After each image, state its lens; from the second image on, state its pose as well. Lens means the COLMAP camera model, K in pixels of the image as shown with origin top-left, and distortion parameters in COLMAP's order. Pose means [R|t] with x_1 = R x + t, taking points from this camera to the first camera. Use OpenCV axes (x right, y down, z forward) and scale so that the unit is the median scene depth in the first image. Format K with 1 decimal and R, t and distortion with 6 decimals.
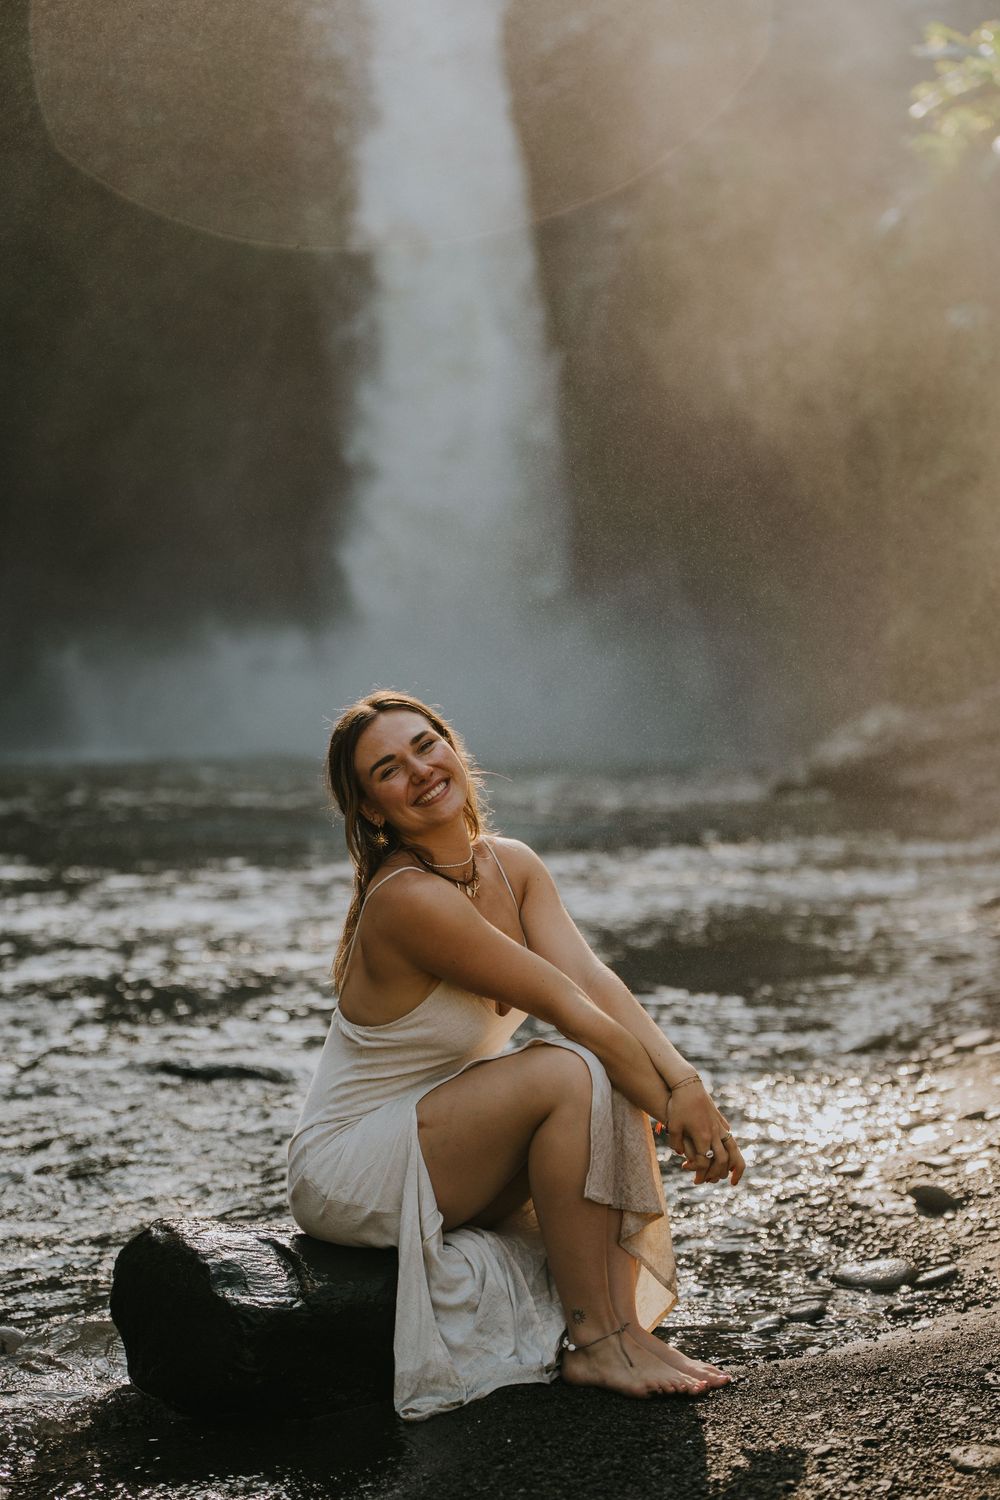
lens RADIAL K [[2601.7, 0, 490.8], [0, 2601.7, 721.7], [0, 0, 1]] dist [0.080224, 0.000000]
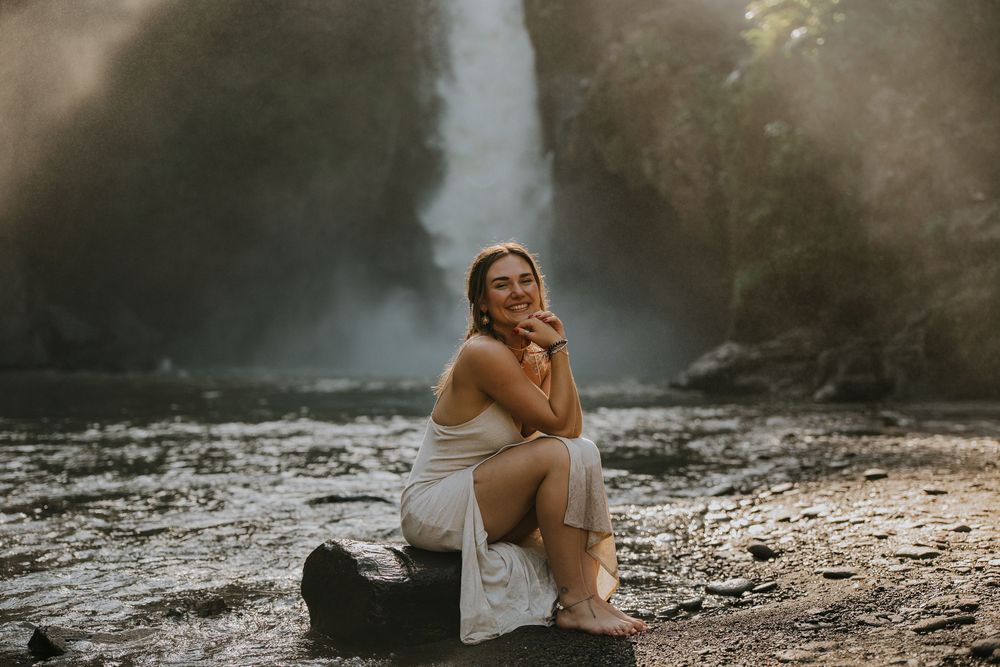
lens RADIAL K [[1423.2, 0, 499.8], [0, 1423.2, 330.2], [0, 0, 1]] dist [0.076841, 0.000000]
pose [[0.999924, 0.008833, -0.008642, -0.003522], [-0.009046, 0.999647, -0.024980, 0.074058], [0.008418, 0.025056, 0.999651, 0.025520]]
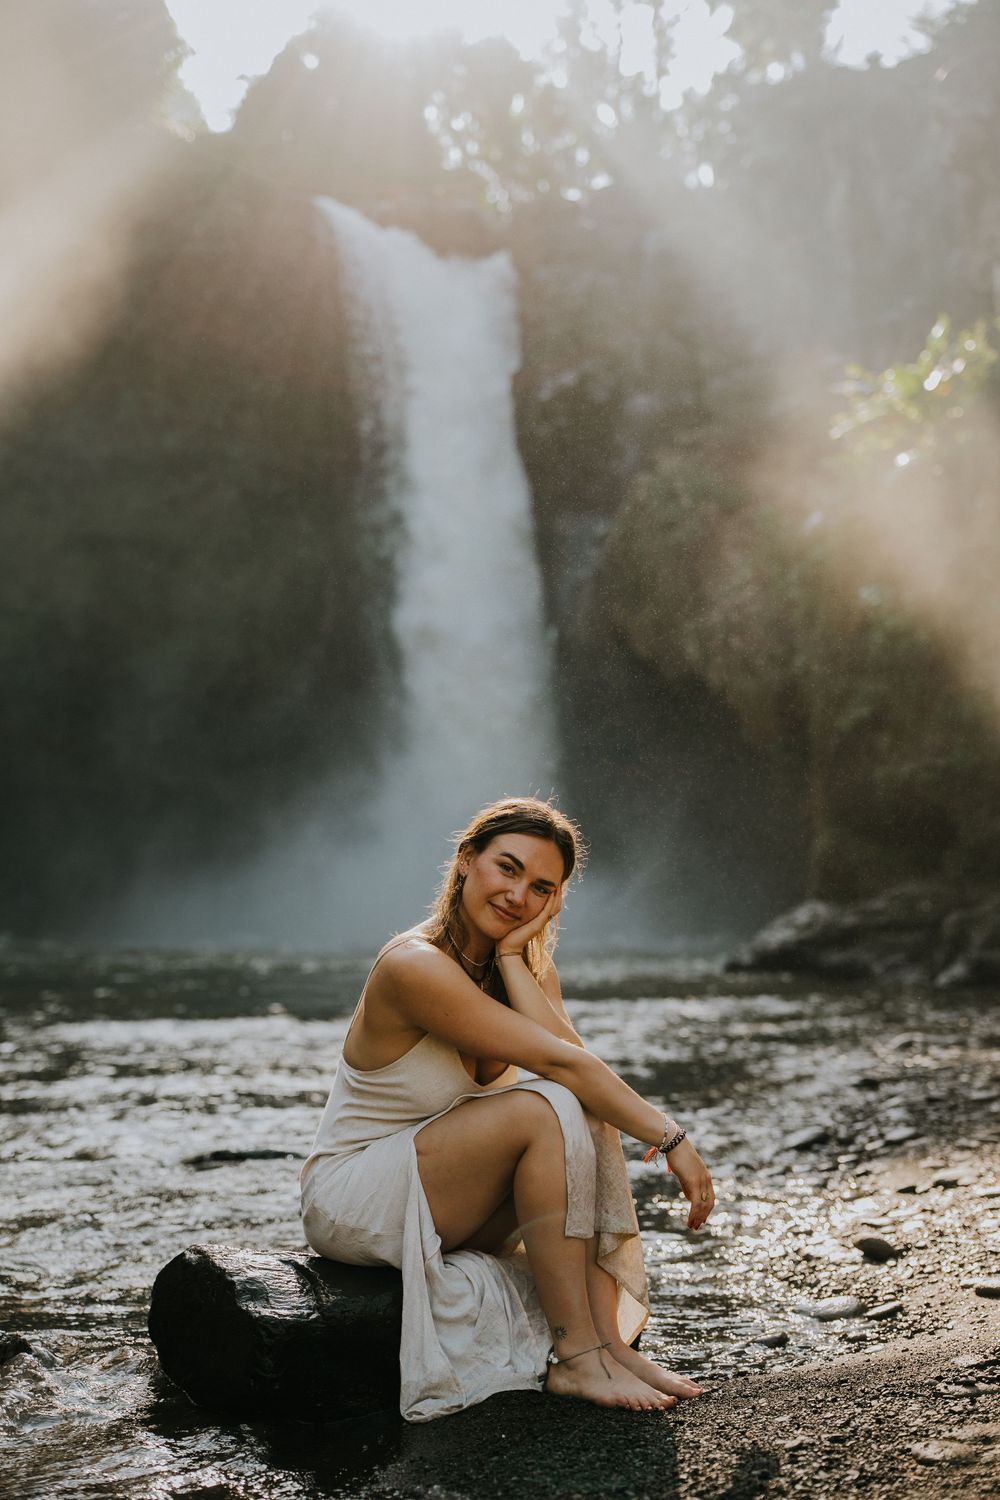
lens RADIAL K [[2036.4, 0, 498.6], [0, 2036.4, 750.4], [0, 0, 1]] dist [0.044785, 0.000000]
pose [[0.999975, 0.007077, -0.000686, 0.003109], [-0.007110, 0.996053, -0.088471, 0.058554], [0.000058, 0.088474, 0.996079, 0.114040]]
